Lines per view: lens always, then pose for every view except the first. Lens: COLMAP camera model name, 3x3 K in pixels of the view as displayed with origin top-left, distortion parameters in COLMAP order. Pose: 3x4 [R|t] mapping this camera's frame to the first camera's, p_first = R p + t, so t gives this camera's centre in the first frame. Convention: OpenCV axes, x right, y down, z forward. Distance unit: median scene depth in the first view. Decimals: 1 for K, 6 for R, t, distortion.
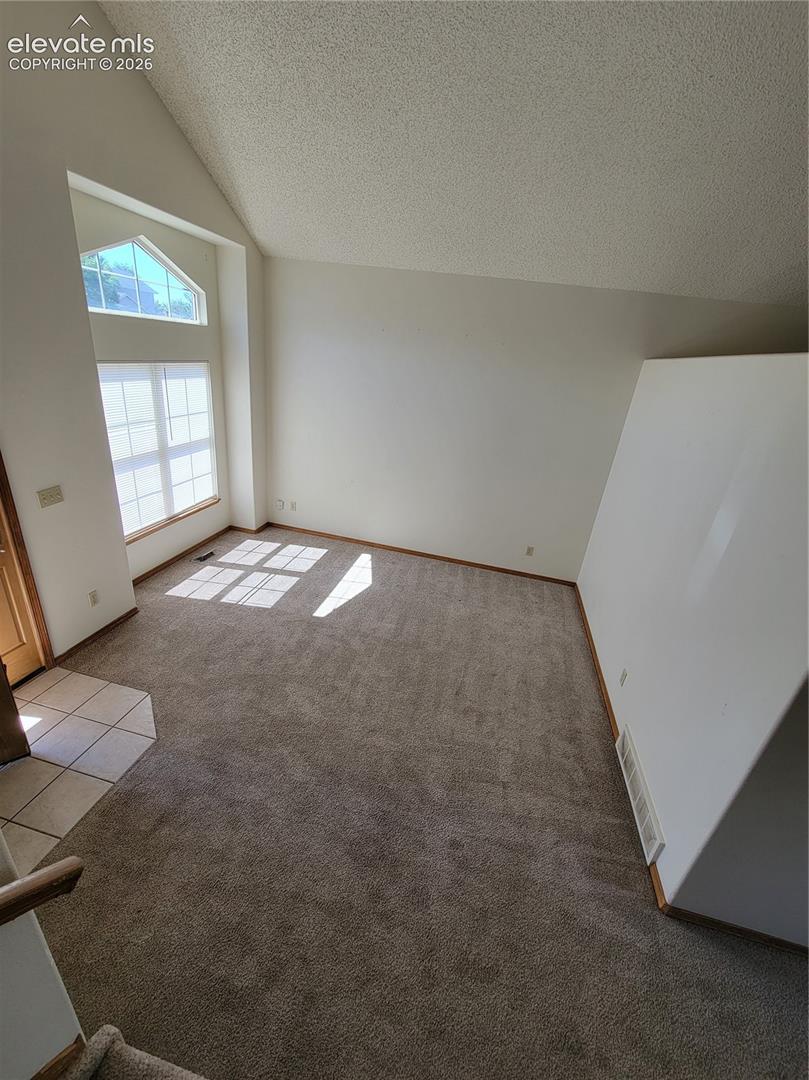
lens RADIAL K [[438.9, 0, 409.3], [0, 438.9, 540.6], [0, 0, 1]] dist [-0.003415, -0.000103]
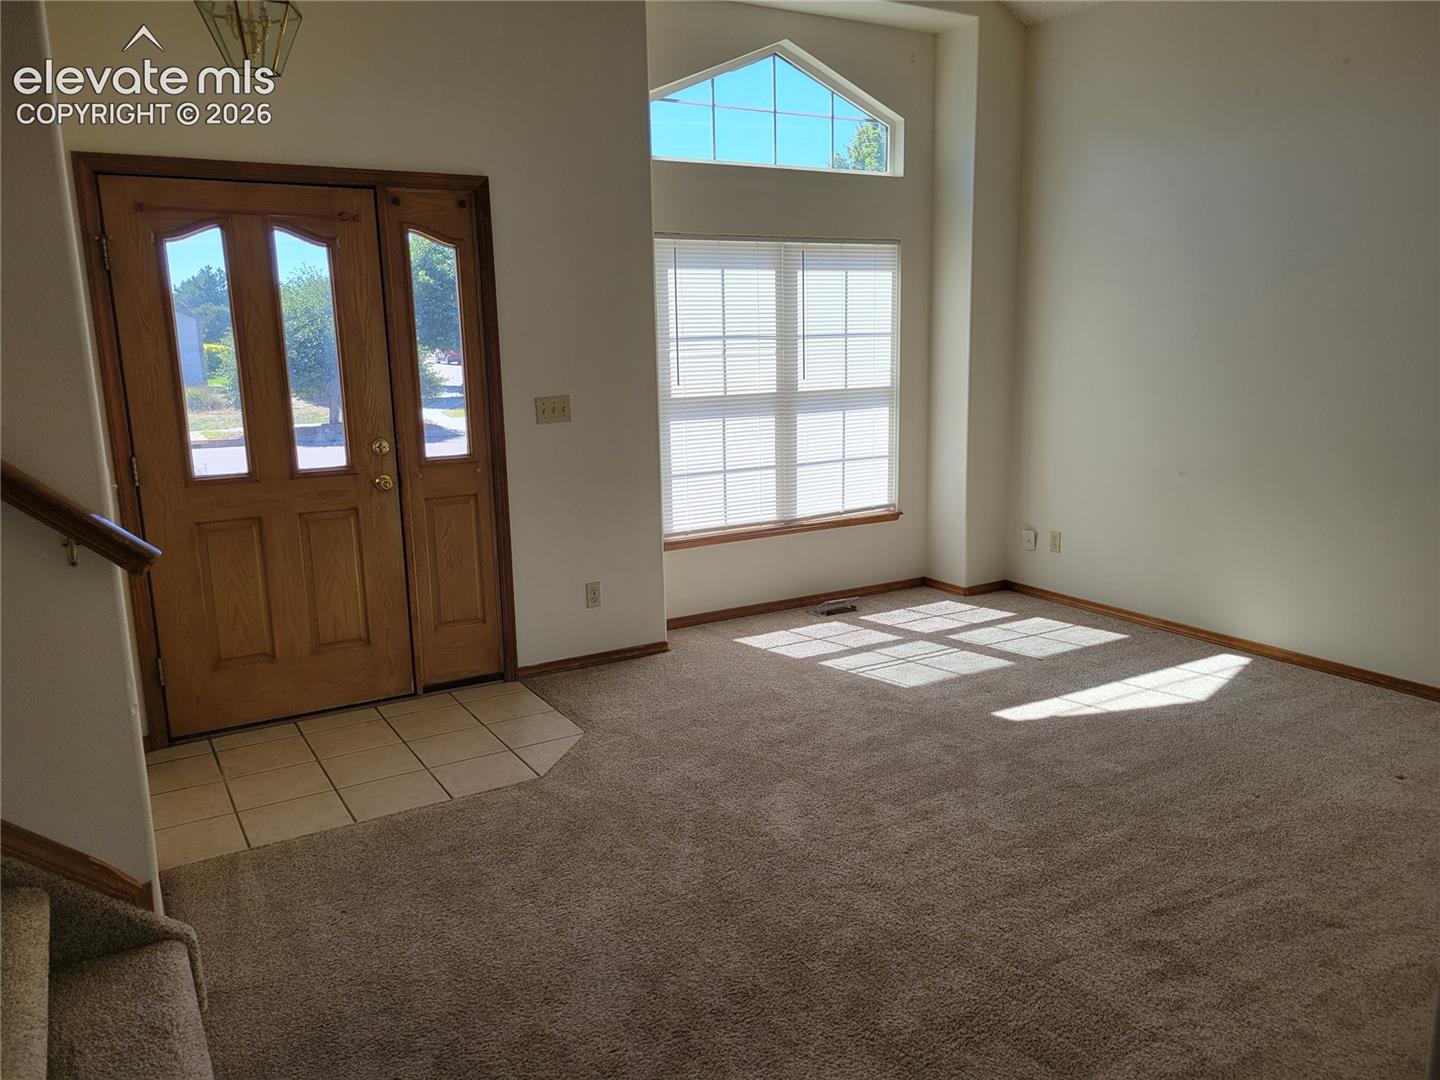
lens RADIAL K [[1079.1, 0, 722.8], [0, 1079.1, 537.1], [0, 0, 1]] dist [0.009506, 0.000453]
pose [[0.681576, 0.010403, -0.731674, 0.374936], [-0.199359, 0.964715, -0.171993, 0.213670], [0.704067, 0.263092, 0.659600, 0.098028]]
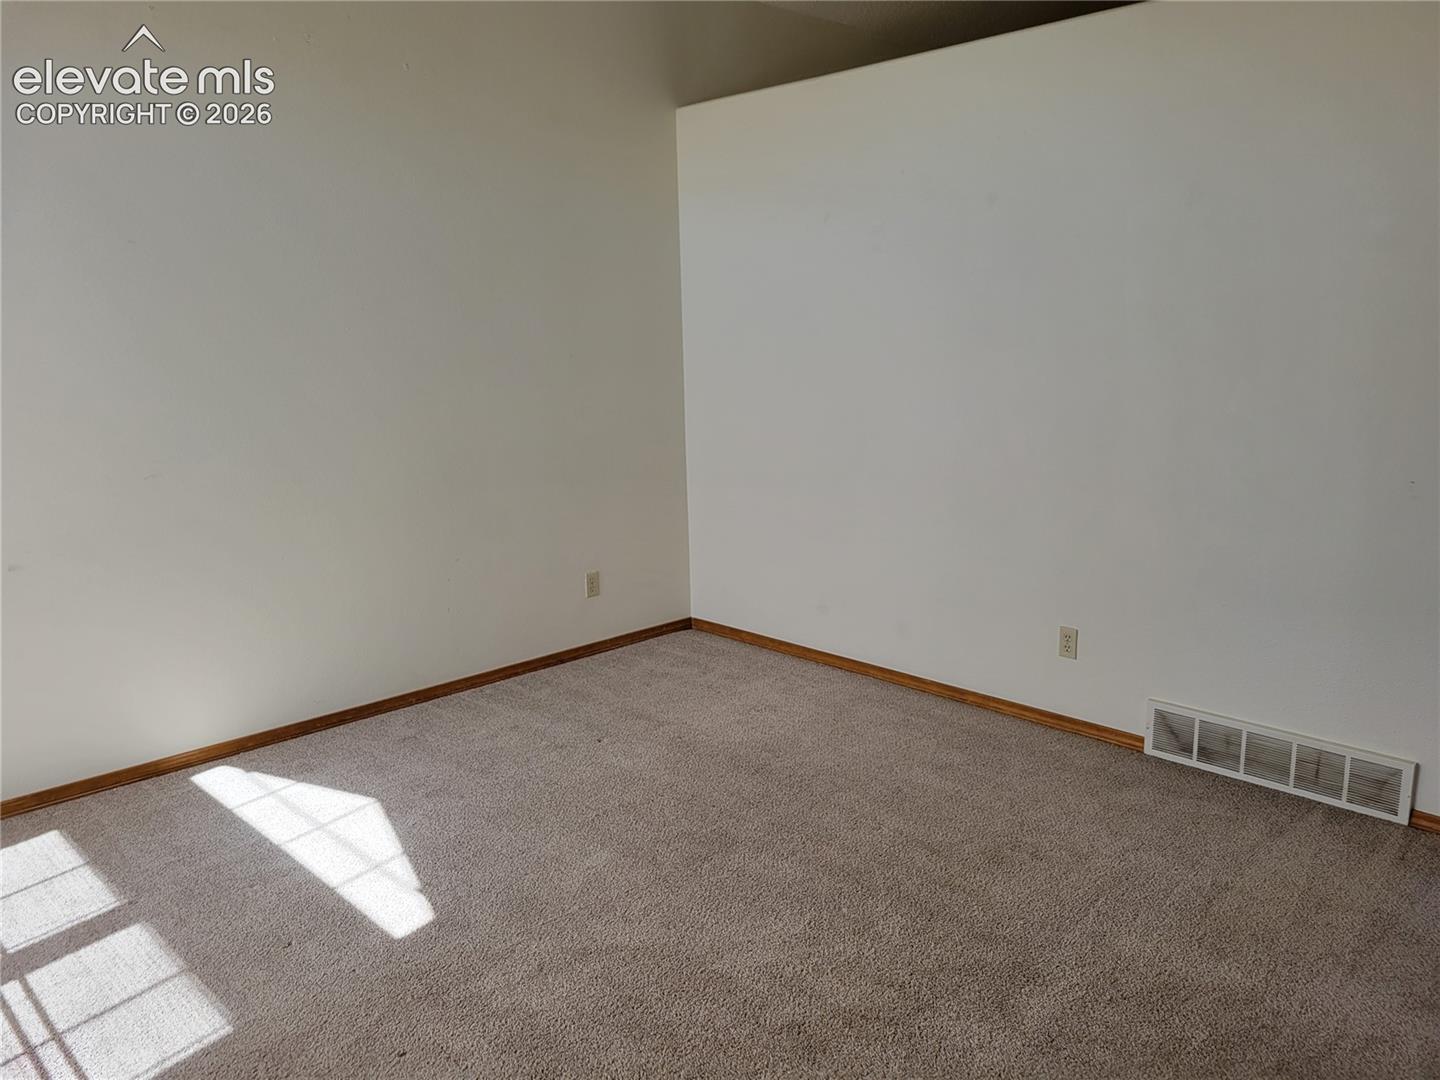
lens RADIAL K [[1079.1, 0, 726.3], [0, 1079.1, 546.7], [0, 0, 1]] dist [0.009506, 0.000453]
pose [[0.540272, -0.289047, 0.790289, -0.505583], [0.404639, 0.912687, 0.057187, -0.017050], [-0.737817, 0.288885, 0.610059, 0.363829]]
